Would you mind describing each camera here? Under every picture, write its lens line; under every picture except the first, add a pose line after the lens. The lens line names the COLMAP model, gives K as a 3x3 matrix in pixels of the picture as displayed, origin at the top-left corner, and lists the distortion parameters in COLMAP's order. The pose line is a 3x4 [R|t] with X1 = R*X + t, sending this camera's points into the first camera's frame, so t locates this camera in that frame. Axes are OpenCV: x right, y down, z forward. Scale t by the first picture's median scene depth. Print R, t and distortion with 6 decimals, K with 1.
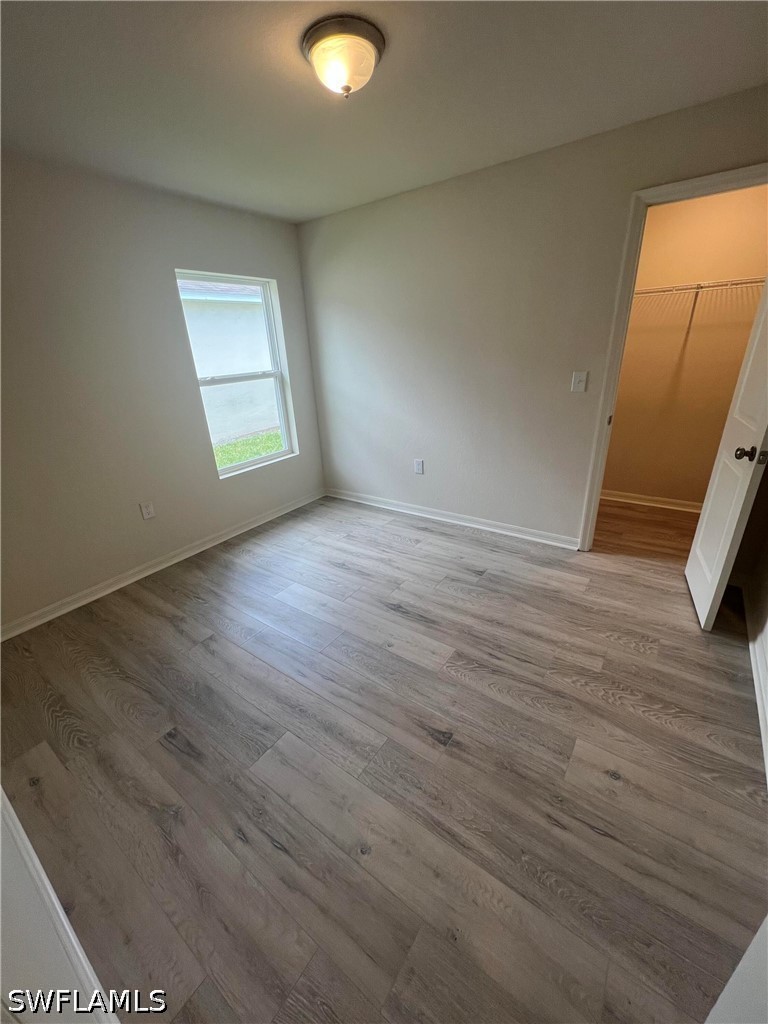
lens RADIAL K [[408.4, 0, 384.0], [0, 408.4, 512.0], [0, 0, 1]] dist [-0.001646, 0.000131]
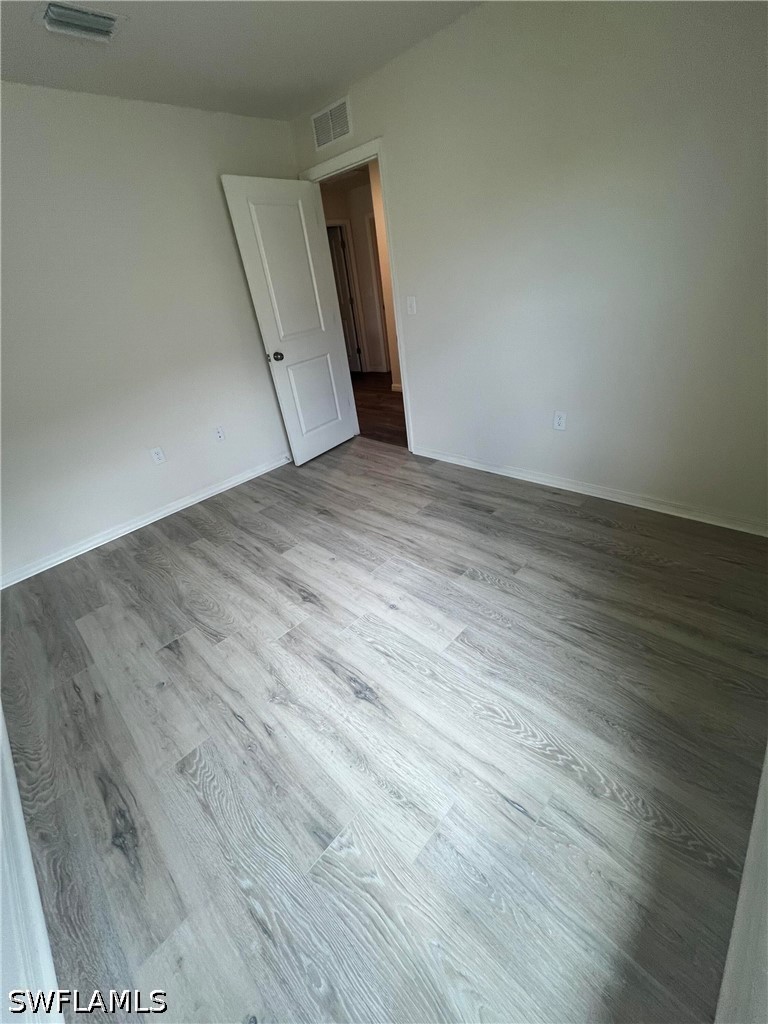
lens RADIAL K [[408.4, 0, 384.0], [0, 408.4, 512.0], [0, 0, 1]] dist [-0.001646, 0.000131]
pose [[-0.974791, 0.078625, 0.208809, -0.381241], [0.214232, 0.591338, 0.777447, -0.609160], [-0.062350, 0.802582, -0.593274, 1.627830]]
